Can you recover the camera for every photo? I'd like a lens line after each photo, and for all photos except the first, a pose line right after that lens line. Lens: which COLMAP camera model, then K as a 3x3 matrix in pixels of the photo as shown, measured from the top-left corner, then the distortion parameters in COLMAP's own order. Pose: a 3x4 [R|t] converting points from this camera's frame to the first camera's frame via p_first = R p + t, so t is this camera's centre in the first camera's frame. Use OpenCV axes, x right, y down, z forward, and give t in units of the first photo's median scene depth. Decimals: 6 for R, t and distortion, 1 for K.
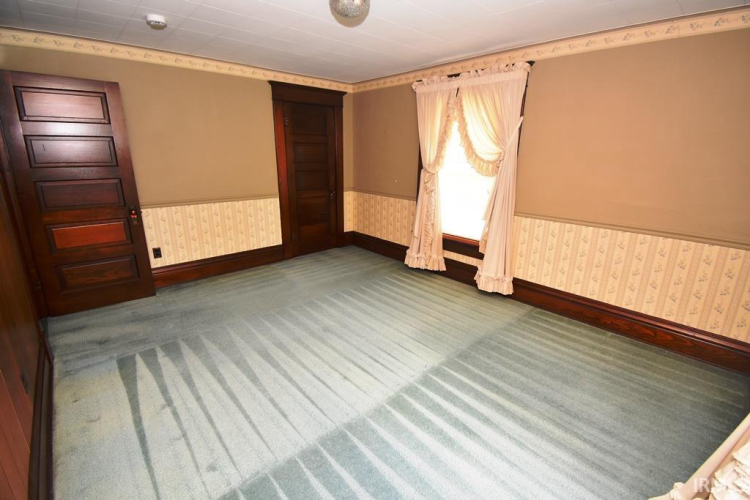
lens RADIAL K [[333.7, 0, 378.9], [0, 333.7, 248.9], [0, 0, 1]] dist [0.017327, -0.023027]
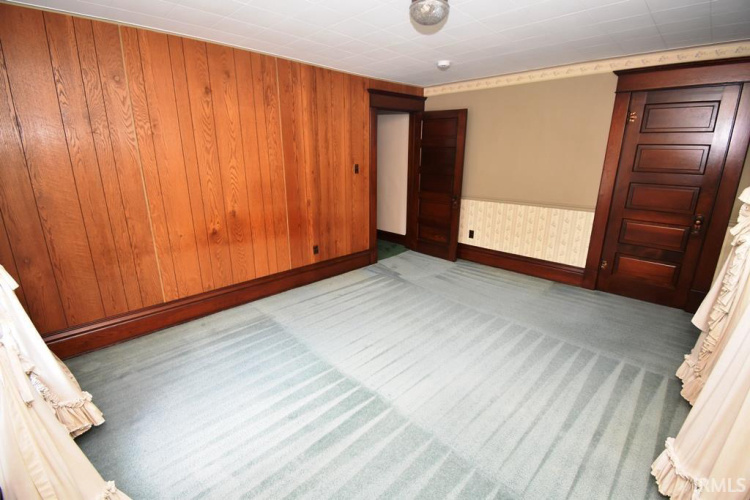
lens RADIAL K [[333.7, 0, 378.9], [0, 333.7, 248.9], [0, 0, 1]] dist [0.017327, -0.023027]
pose [[0.059773, 0.257927, -0.964314, 0.588860], [-0.284206, 0.930456, 0.231255, -0.134918], [0.956898, 0.260241, 0.128920, 0.500862]]
